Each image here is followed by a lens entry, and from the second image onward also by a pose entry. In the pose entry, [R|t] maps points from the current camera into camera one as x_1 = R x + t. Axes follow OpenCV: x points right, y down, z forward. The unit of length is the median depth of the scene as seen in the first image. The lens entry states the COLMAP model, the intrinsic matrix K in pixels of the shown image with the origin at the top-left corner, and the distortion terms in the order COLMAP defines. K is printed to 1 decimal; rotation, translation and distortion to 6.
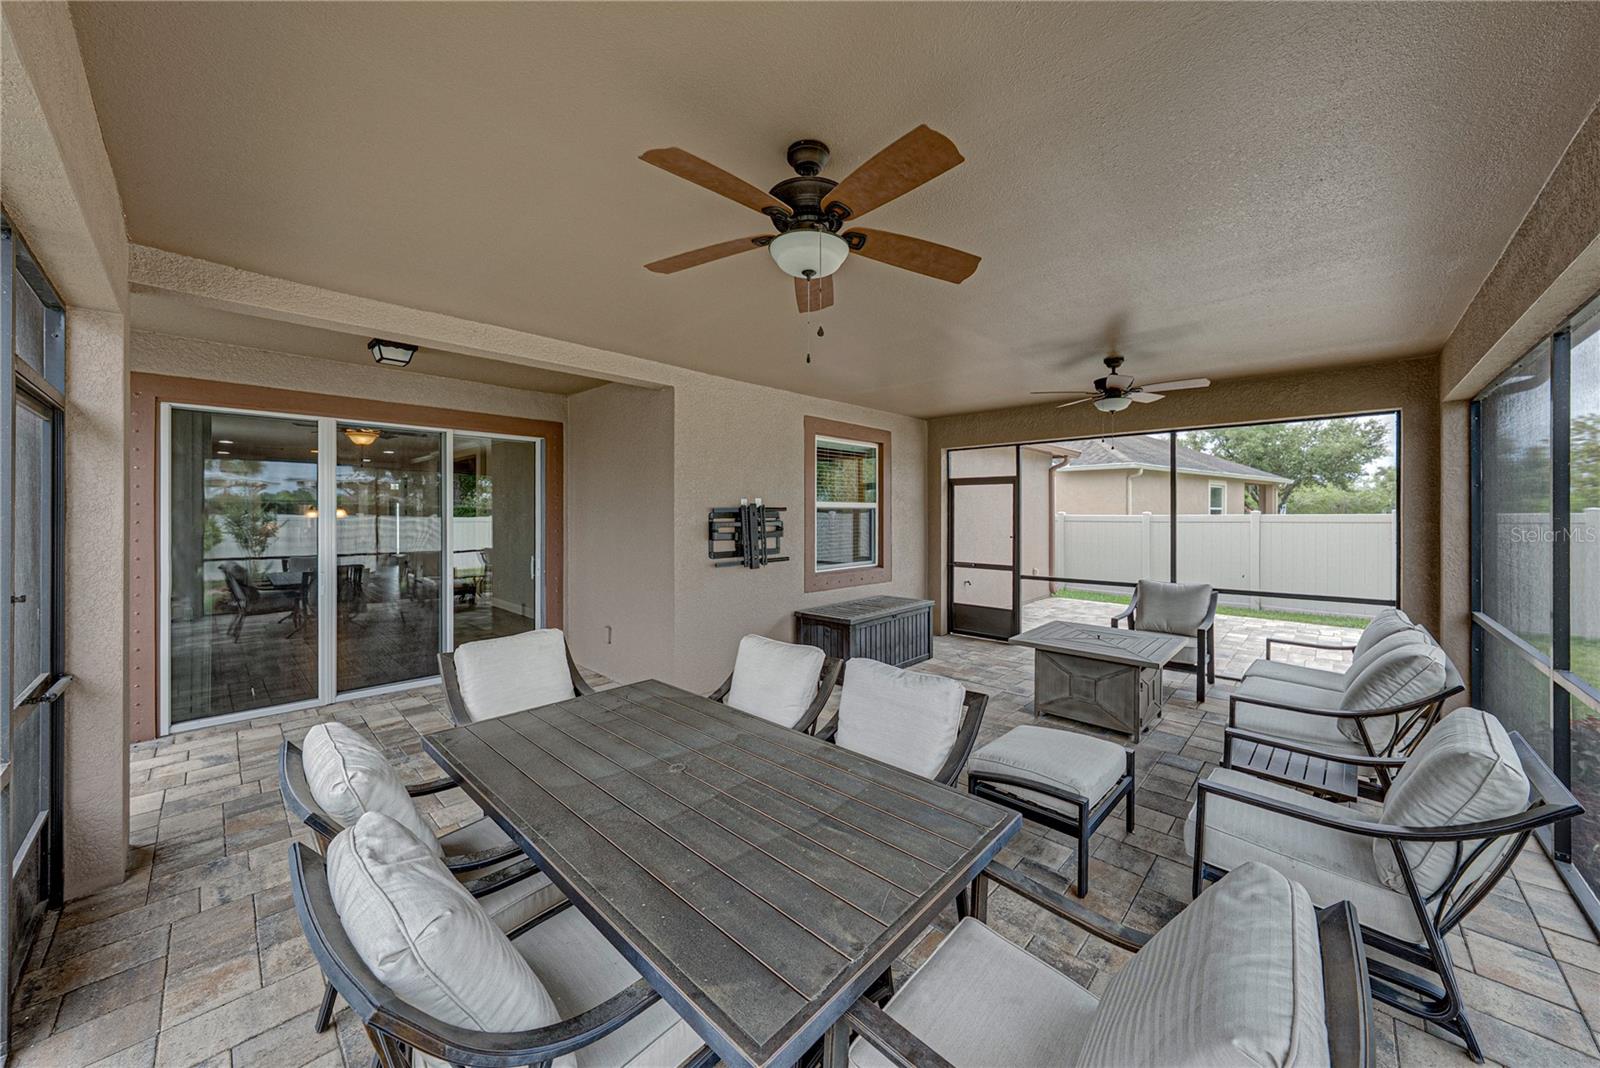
lens RADIAL K [[553.4, 0, 800.7], [0, 553.4, 521.3], [0, 0, 1]] dist [-0.003400, 0.000114]
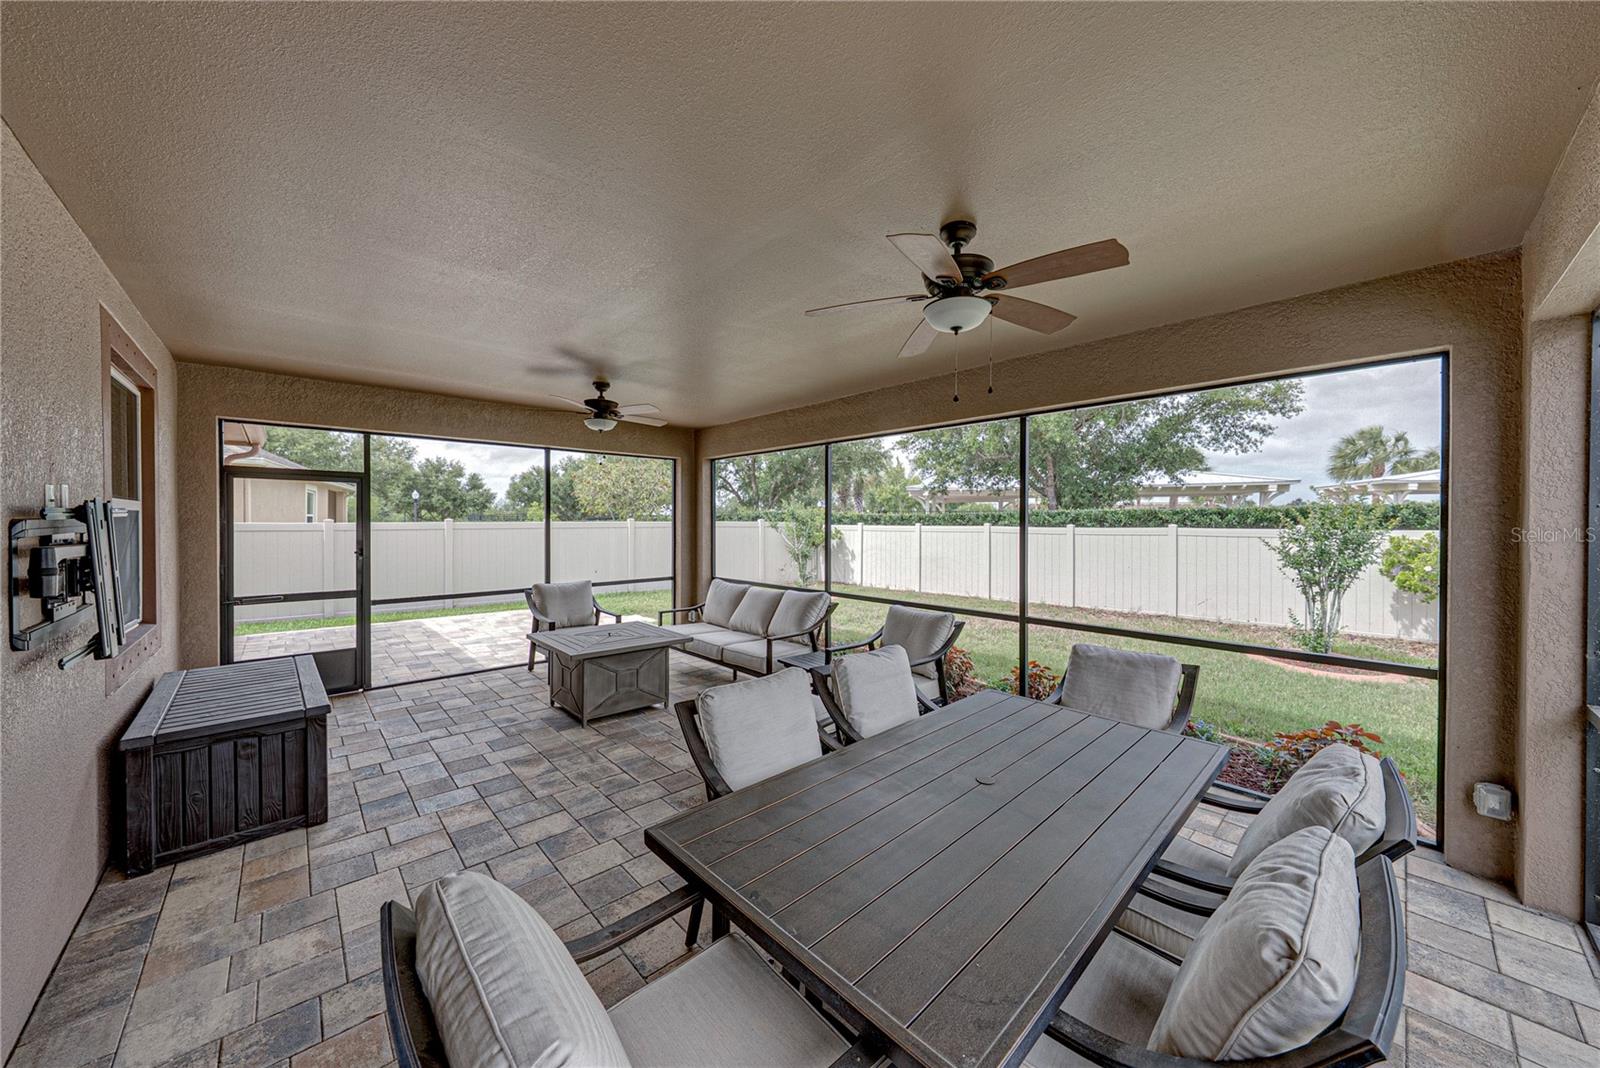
lens RADIAL K [[553.4, 0, 797.9], [0, 553.4, 522.2], [0, 0, 1]] dist [-0.003400, 0.000114]
pose [[0.059491, 0.000209, 0.998229, -0.343602], [0.010839, 0.999941, -0.000856, -0.005878], [-0.998170, 0.010870, 0.059485, 0.352256]]
